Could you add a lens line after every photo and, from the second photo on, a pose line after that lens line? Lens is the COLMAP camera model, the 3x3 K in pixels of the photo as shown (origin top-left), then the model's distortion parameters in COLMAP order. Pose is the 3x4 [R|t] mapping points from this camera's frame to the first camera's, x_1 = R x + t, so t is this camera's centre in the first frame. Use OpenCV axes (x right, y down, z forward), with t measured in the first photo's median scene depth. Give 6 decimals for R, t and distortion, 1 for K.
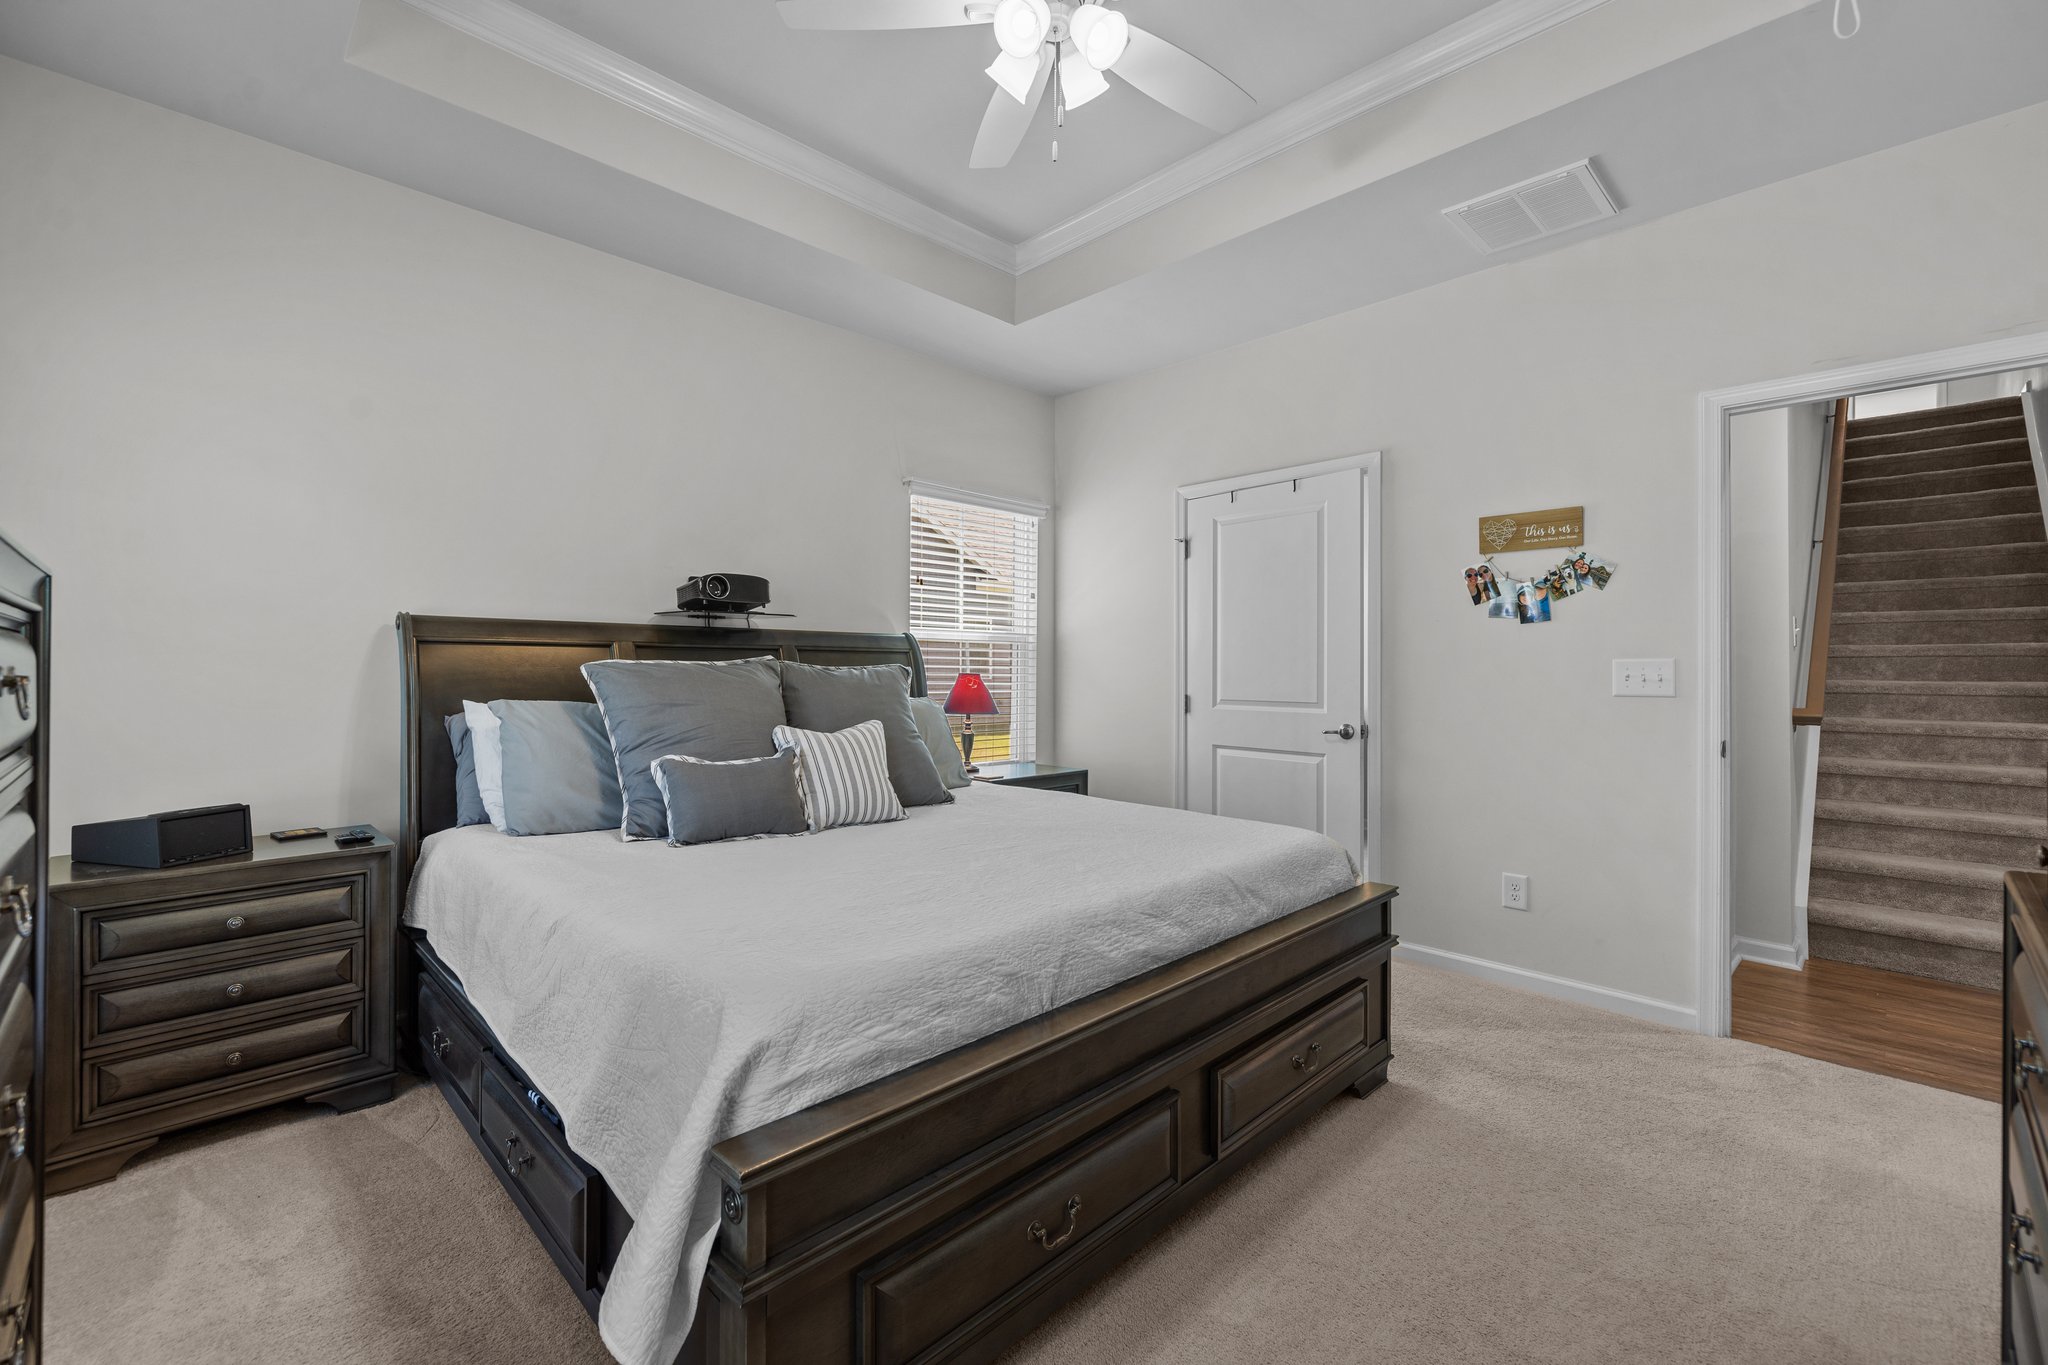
lens RADIAL K [[859.1, 0, 1007.0], [0, 859.1, 695.9], [0, 0, 1]] dist [0.000654, -0.000319]
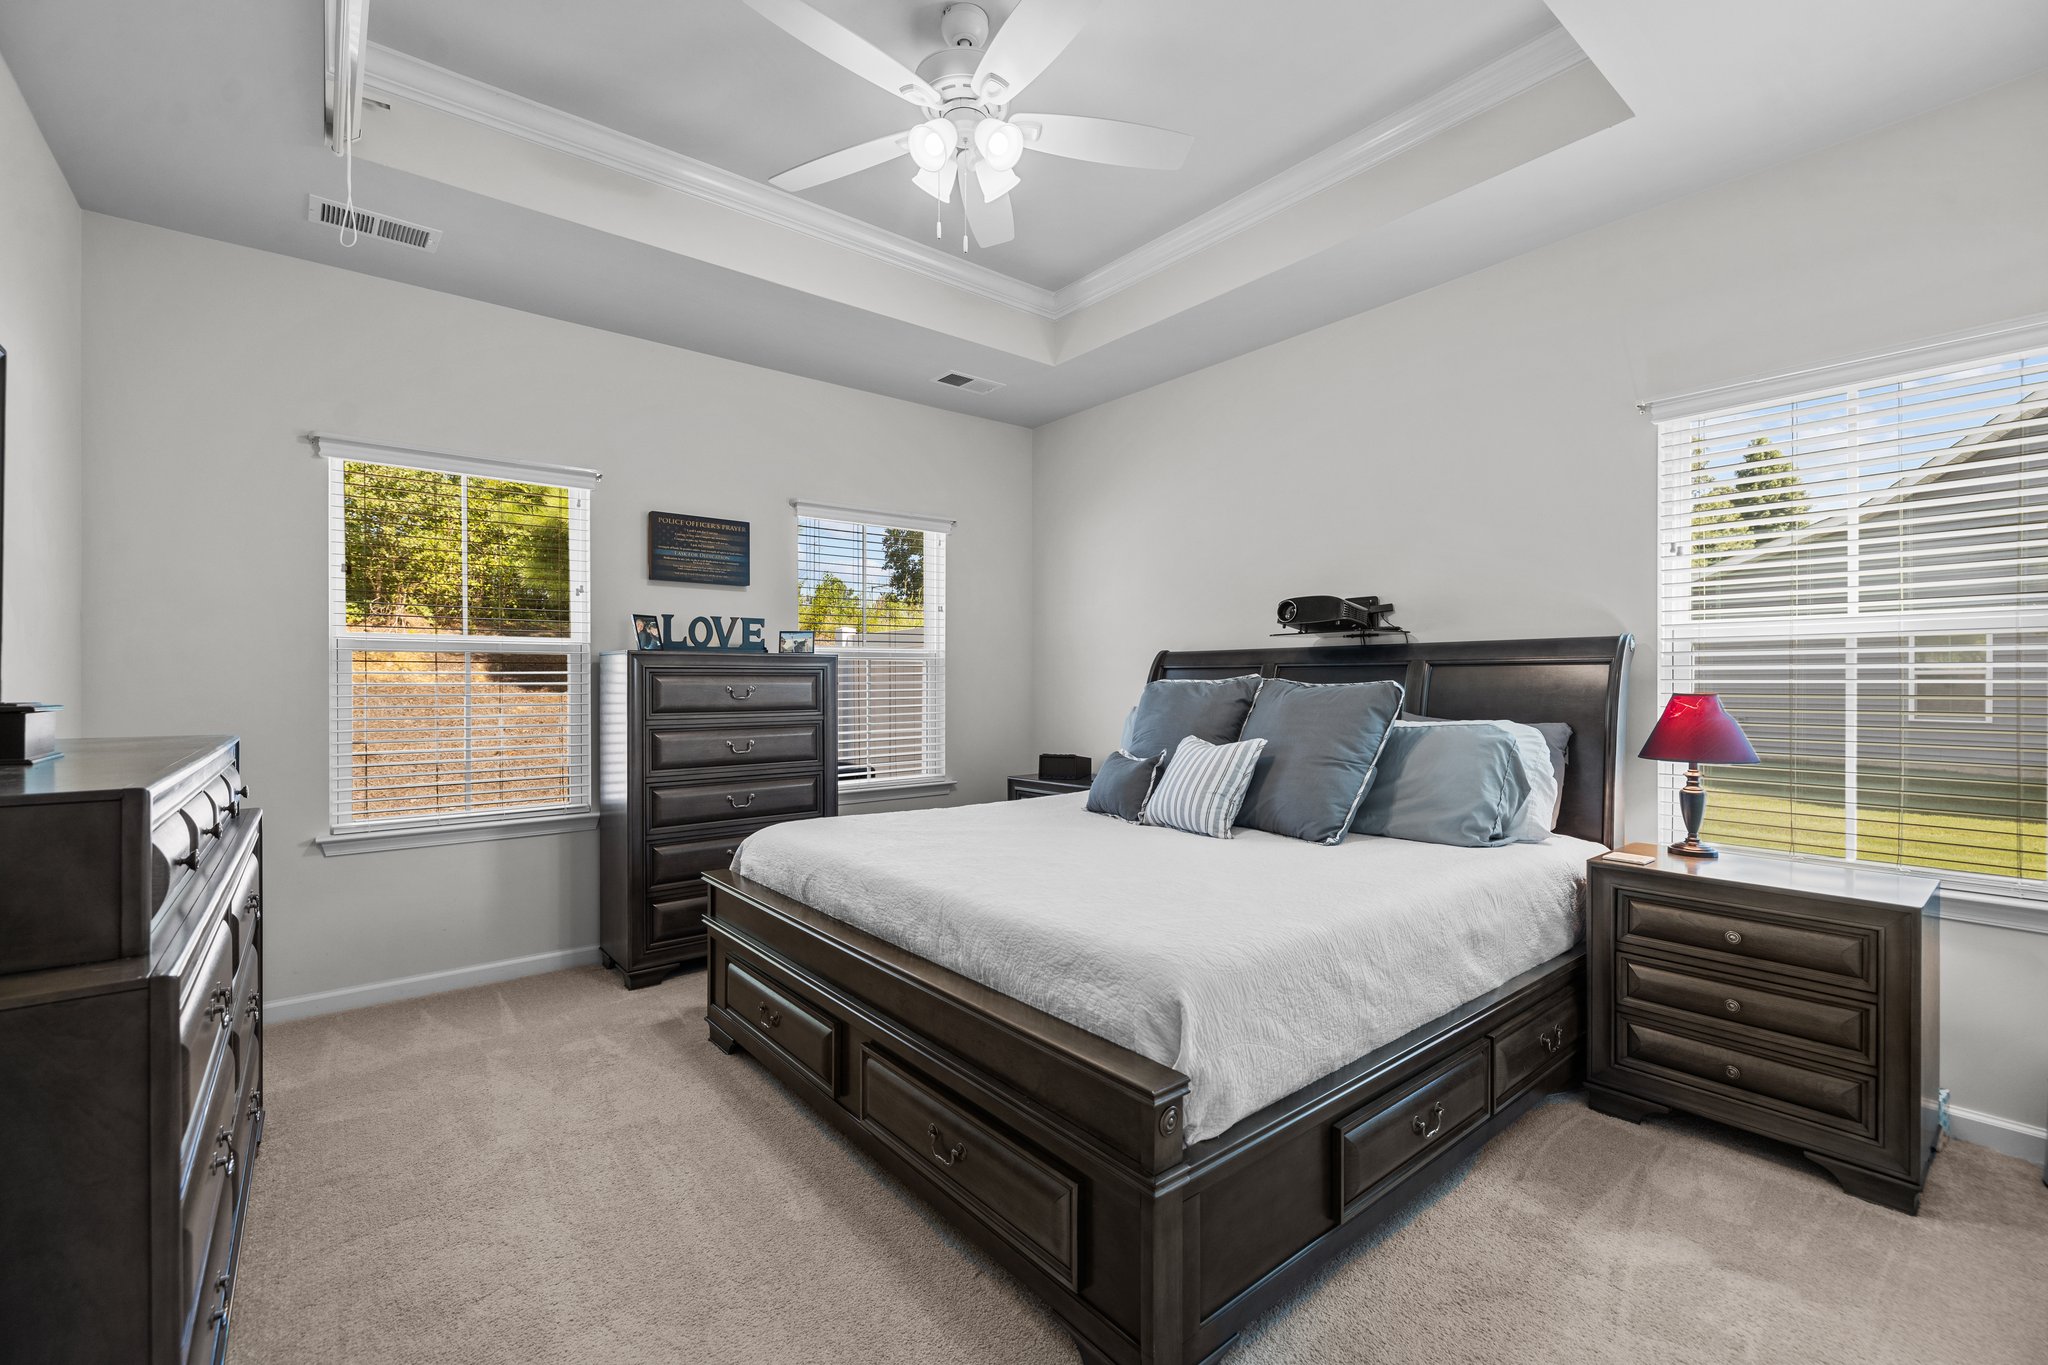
lens RADIAL K [[859.1, 0, 1008.5], [0, 859.1, 688.4], [0, 0, 1]] dist [0.000654, -0.000319]
pose [[-0.096578, -0.005593, -0.995310, 0.596650], [-0.038439, 0.999259, -0.001885, -0.009882], [0.994583, 0.038076, -0.096722, 0.582994]]
